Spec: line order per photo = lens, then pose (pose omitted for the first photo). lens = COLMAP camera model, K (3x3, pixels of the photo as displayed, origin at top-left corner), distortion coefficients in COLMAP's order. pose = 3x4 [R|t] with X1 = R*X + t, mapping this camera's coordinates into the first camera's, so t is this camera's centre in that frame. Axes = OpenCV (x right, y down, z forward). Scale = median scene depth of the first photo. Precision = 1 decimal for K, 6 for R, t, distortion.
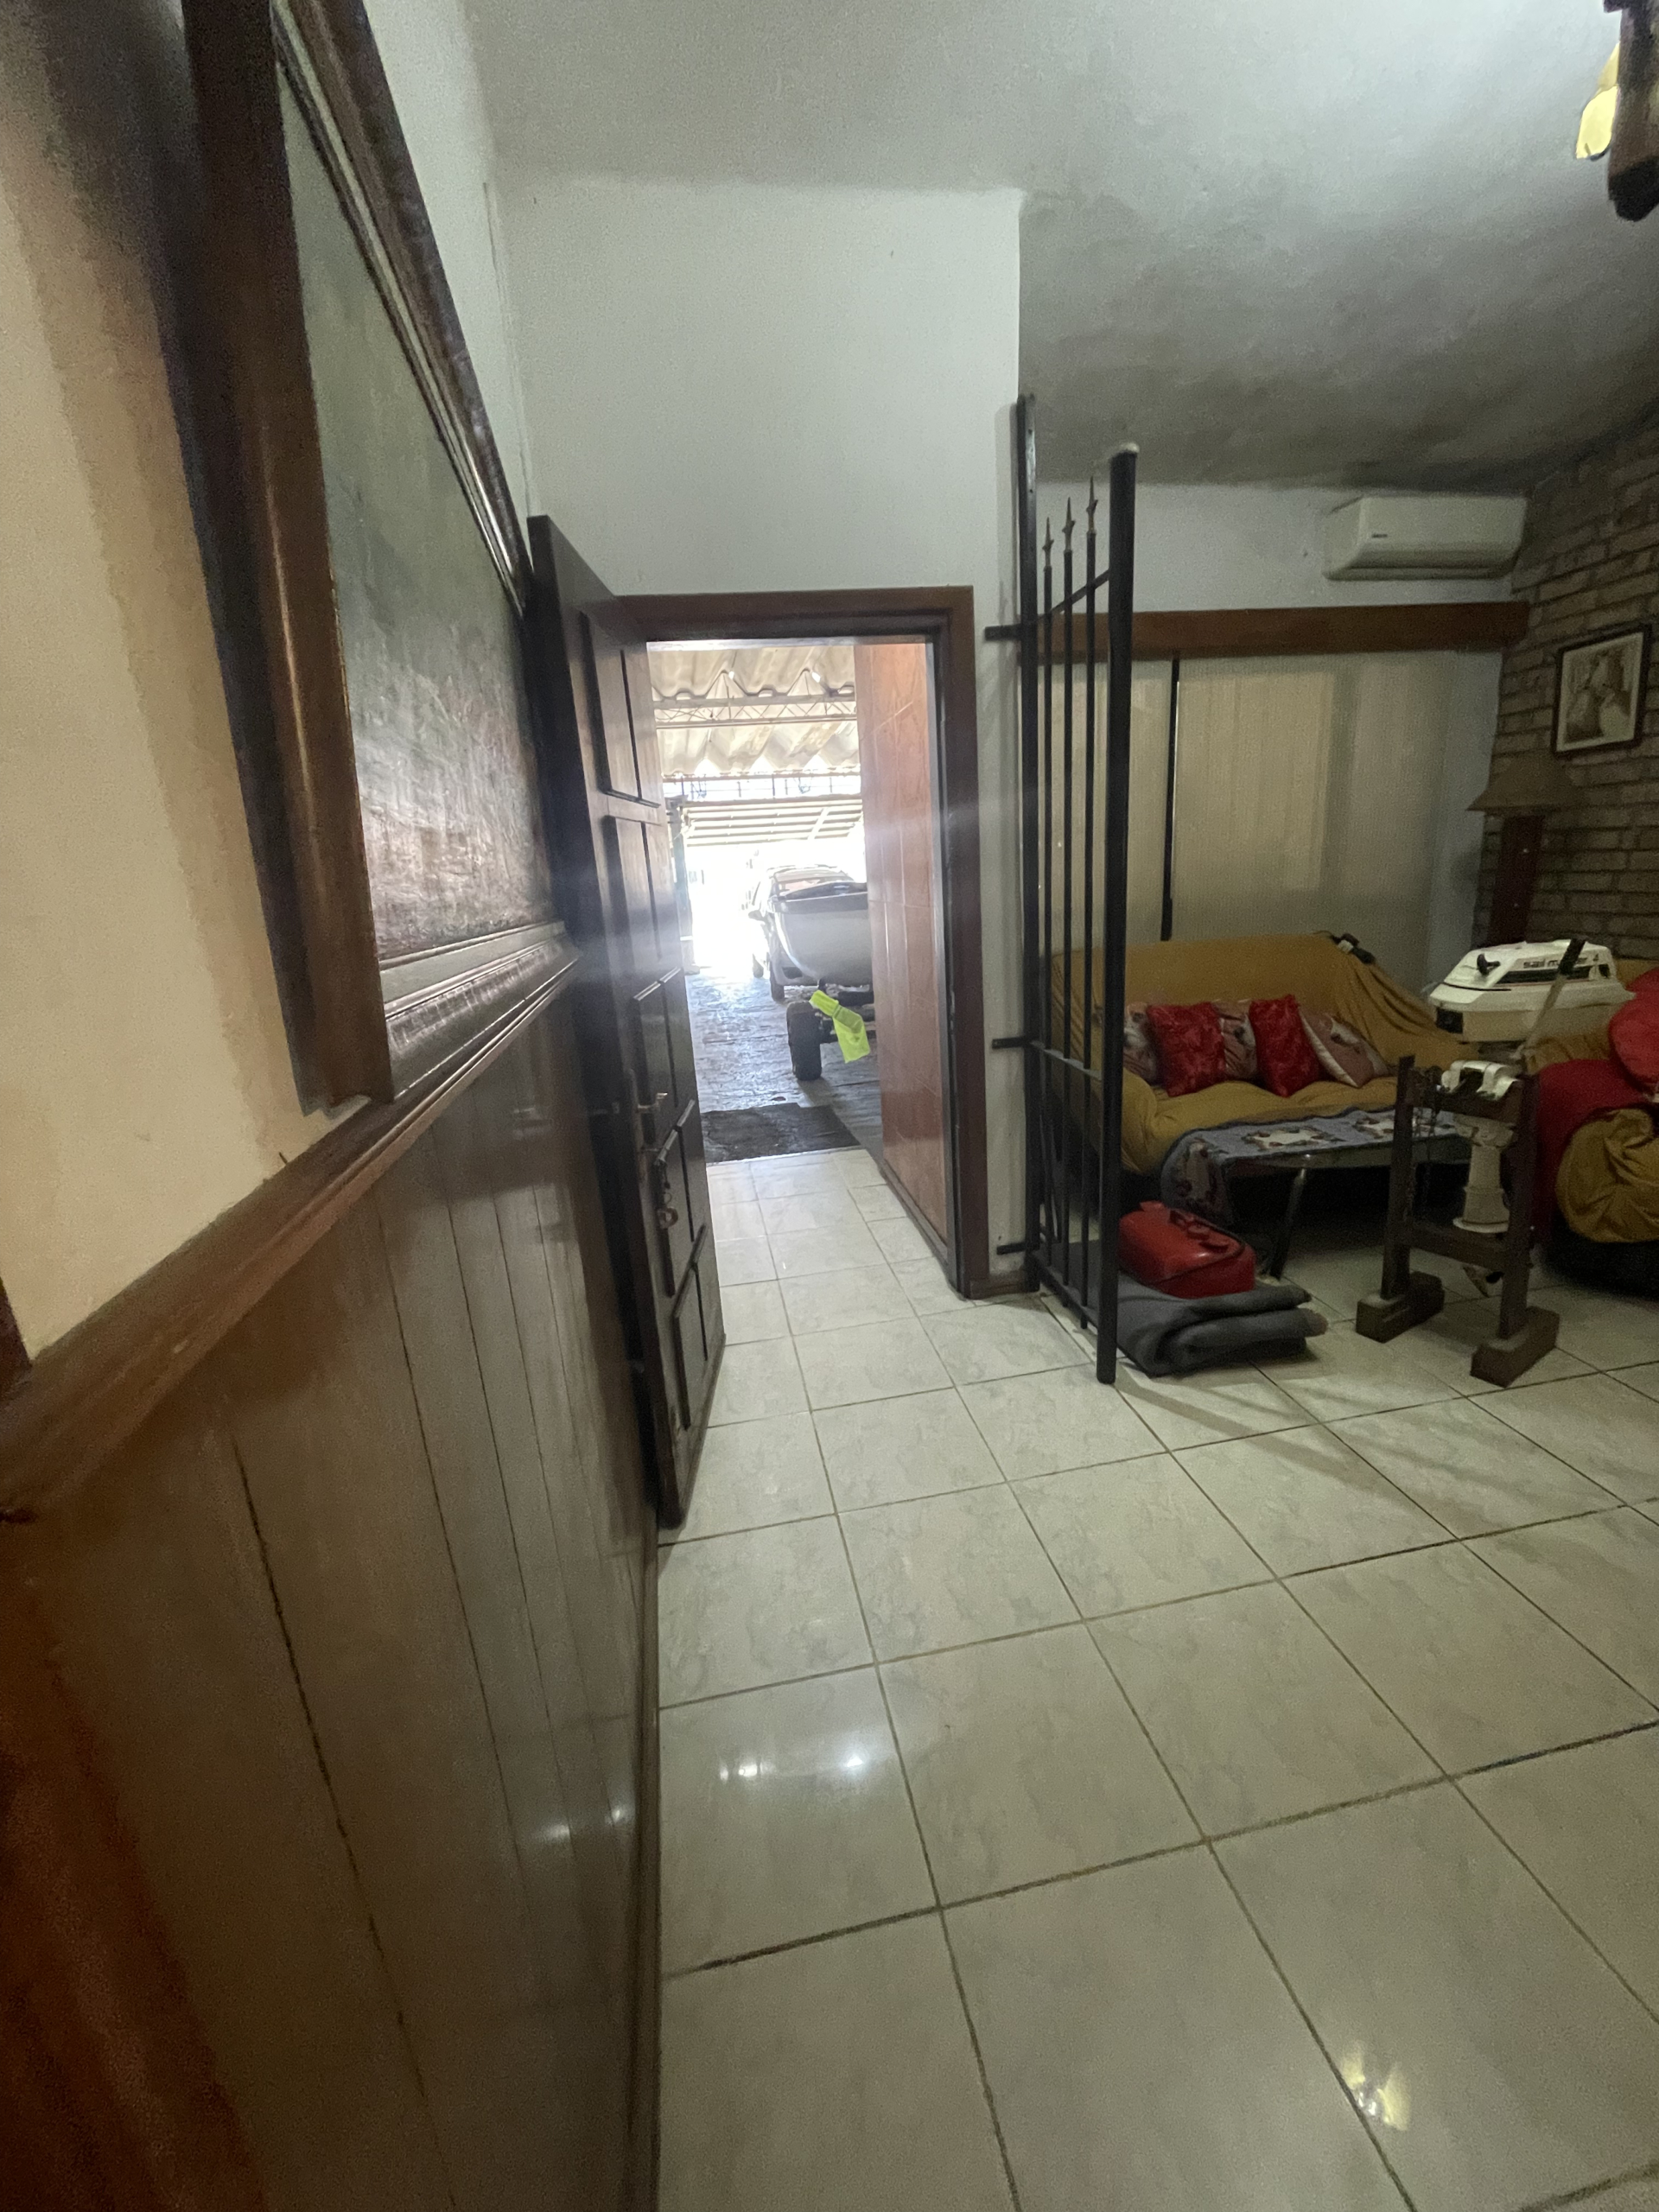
lens RADIAL K [[892.3, 0, 828.4], [0, 892.3, 1102.3], [0, 0, 1]] dist [-0.003134, -0.000160]
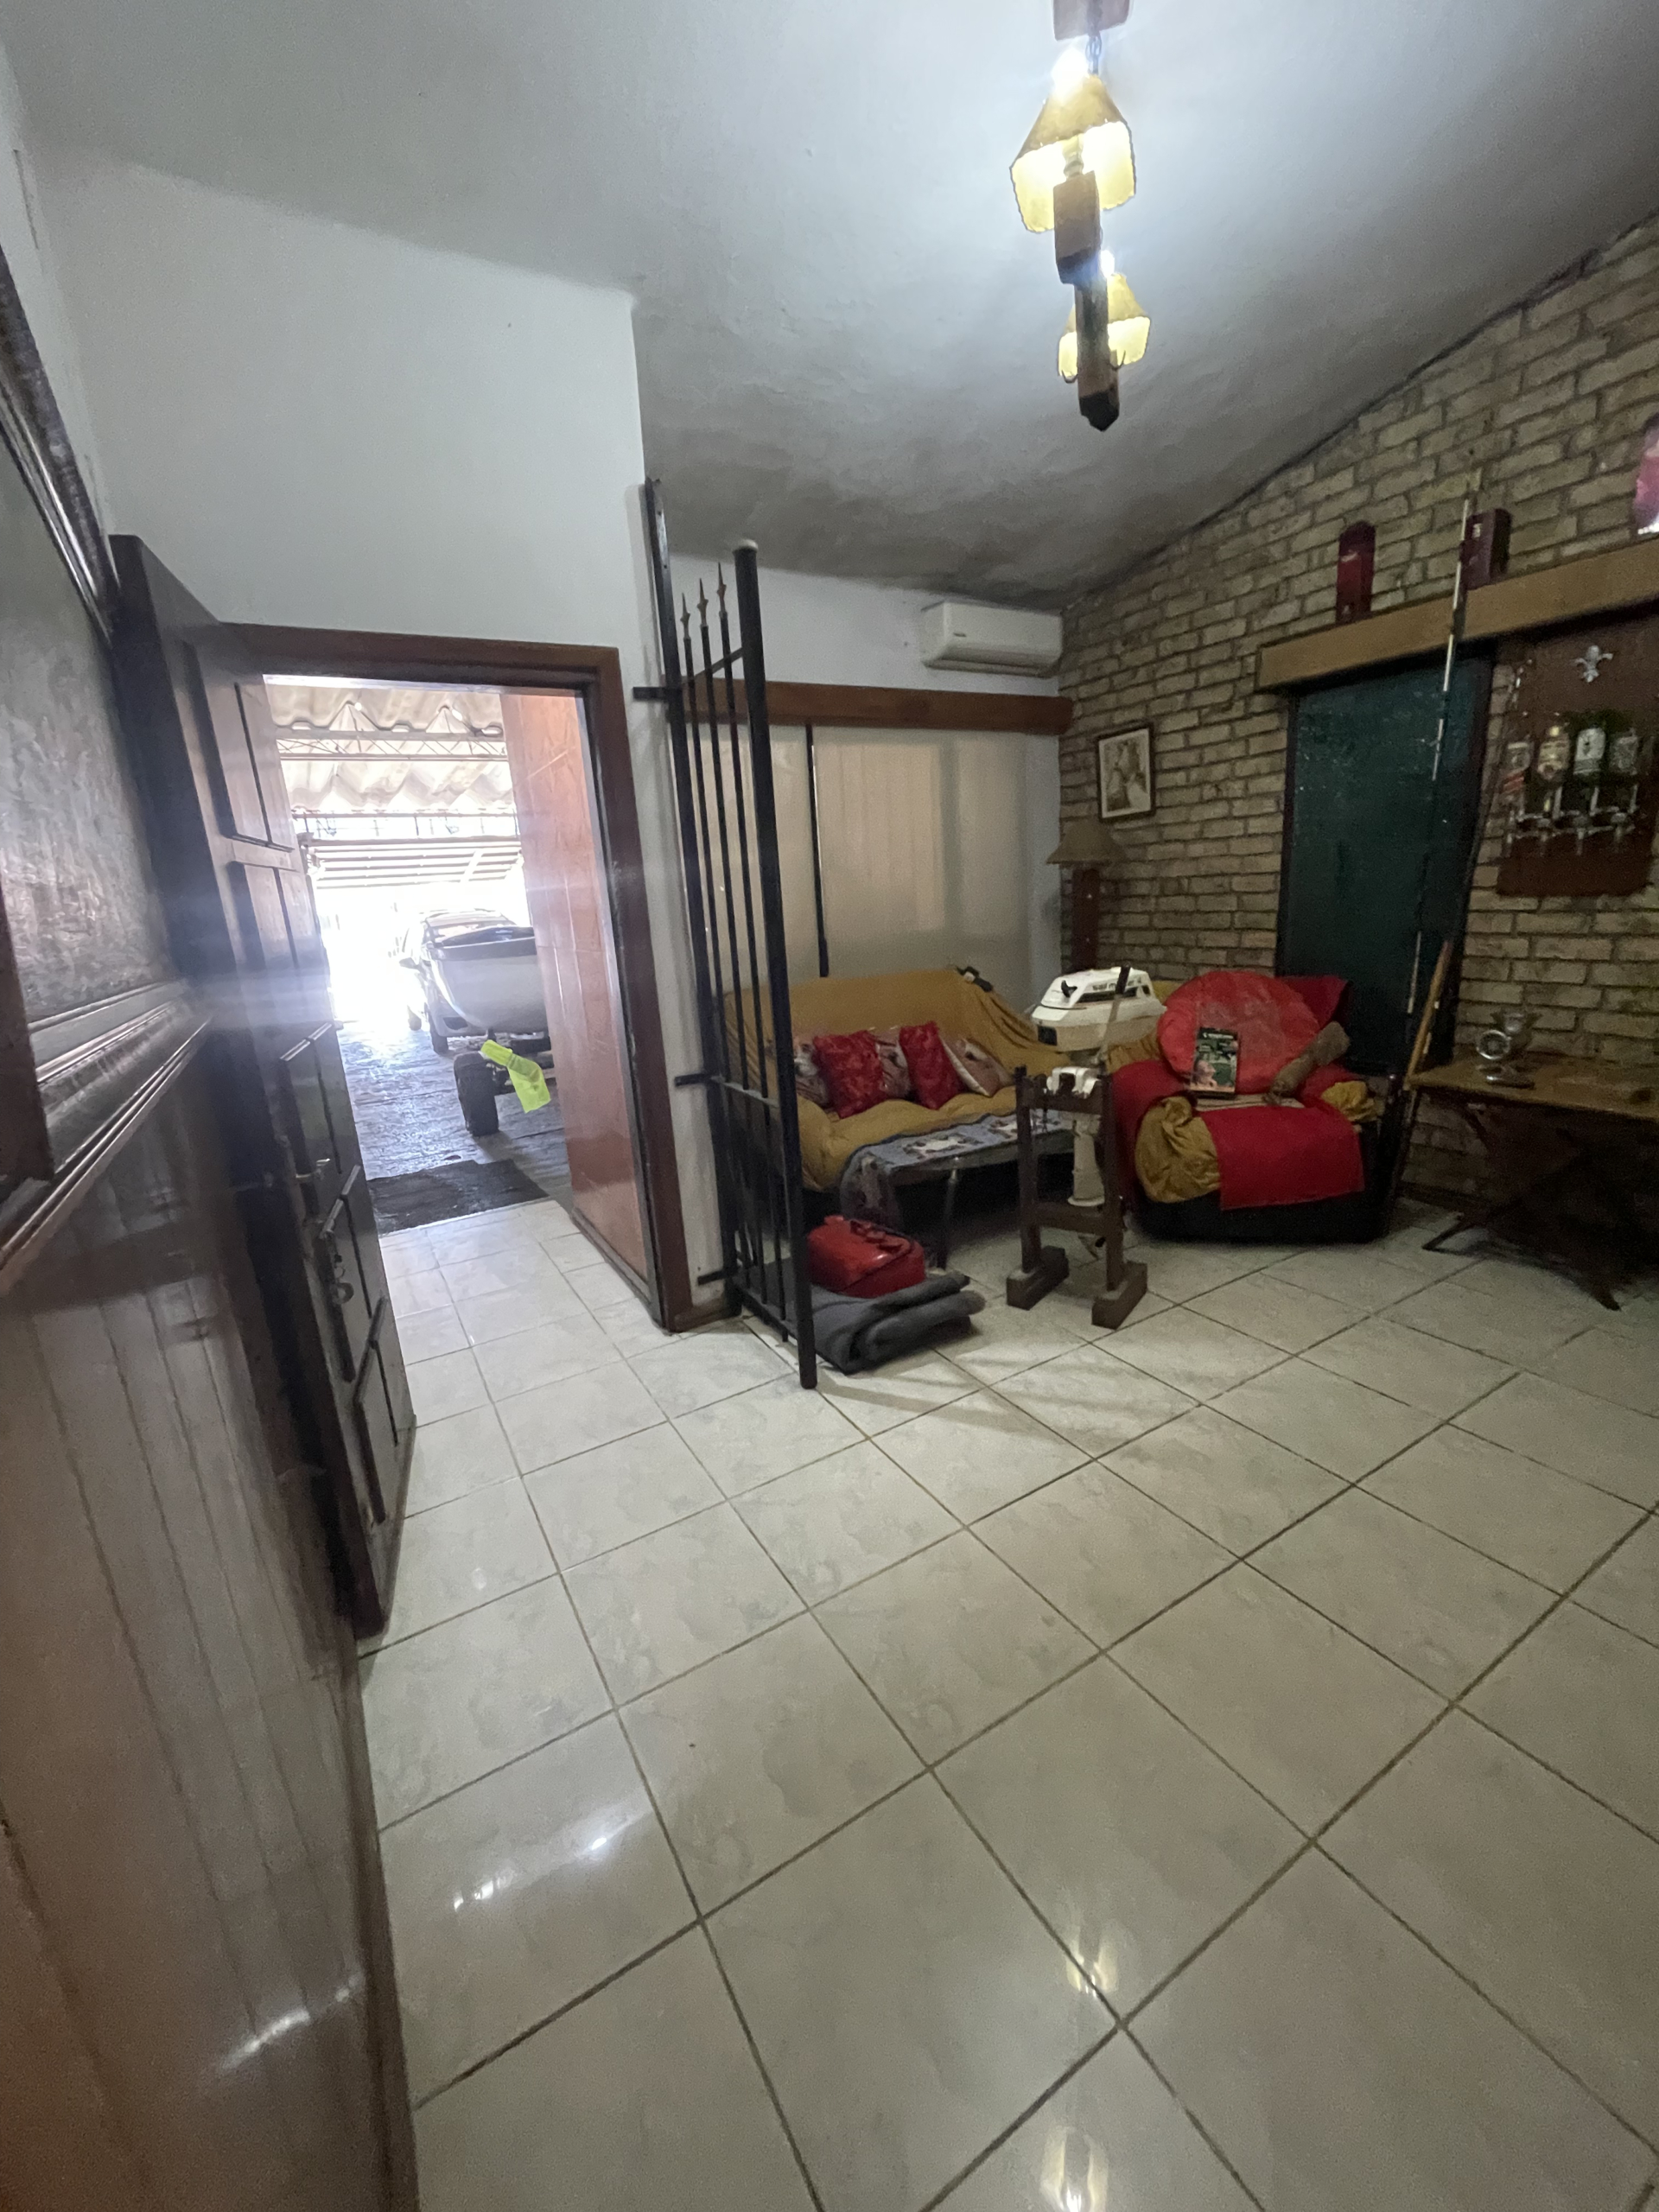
lens RADIAL K [[892.3, 0, 832.3], [0, 892.3, 1102.3], [0, 0, 1]] dist [-0.003134, -0.000160]
pose [[0.934590, -0.079466, 0.346737, -0.006960], [0.094868, 0.995106, -0.027644, 0.004673], [-0.342843, 0.058730, 0.937555, -0.033256]]
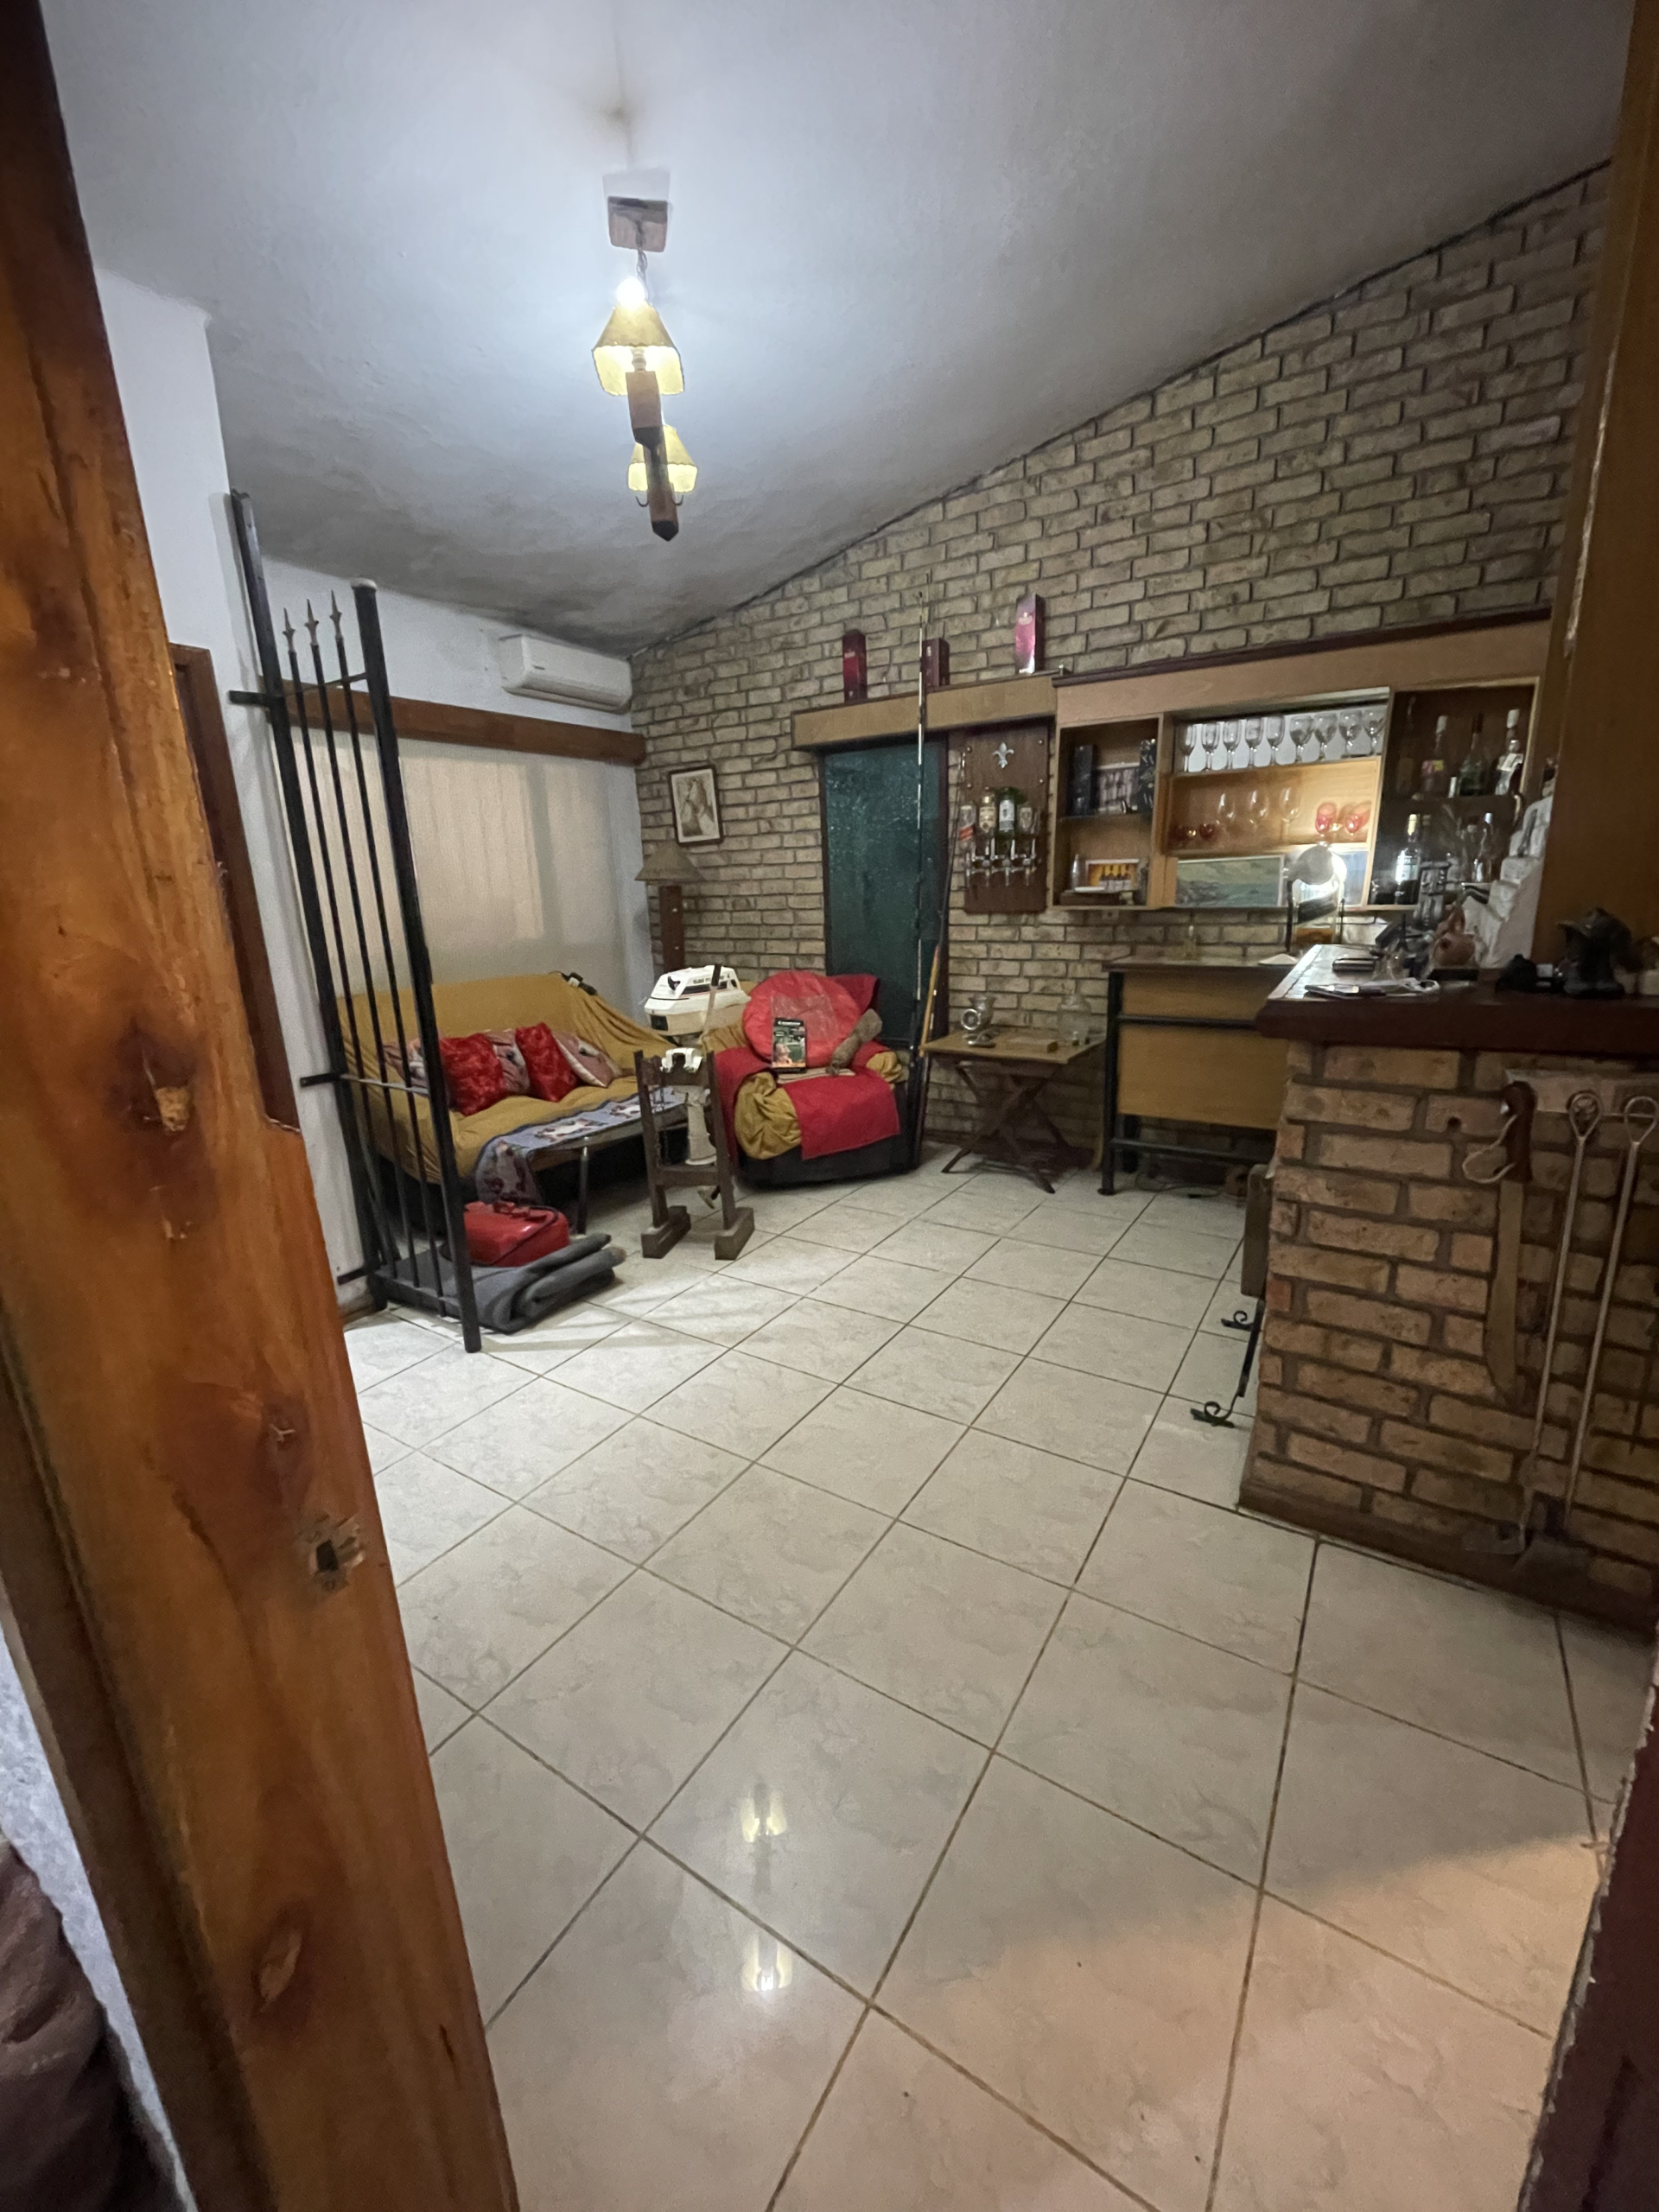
lens RADIAL K [[892.3, 0, 844.5], [0, 892.3, 1109.5], [0, 0, 1]] dist [-0.003134, -0.000160]
pose [[0.668409, -0.143733, 0.729774, -0.163001], [0.183496, 0.982690, 0.025479, 0.058432], [-0.720804, 0.116880, 0.683213, -0.175099]]
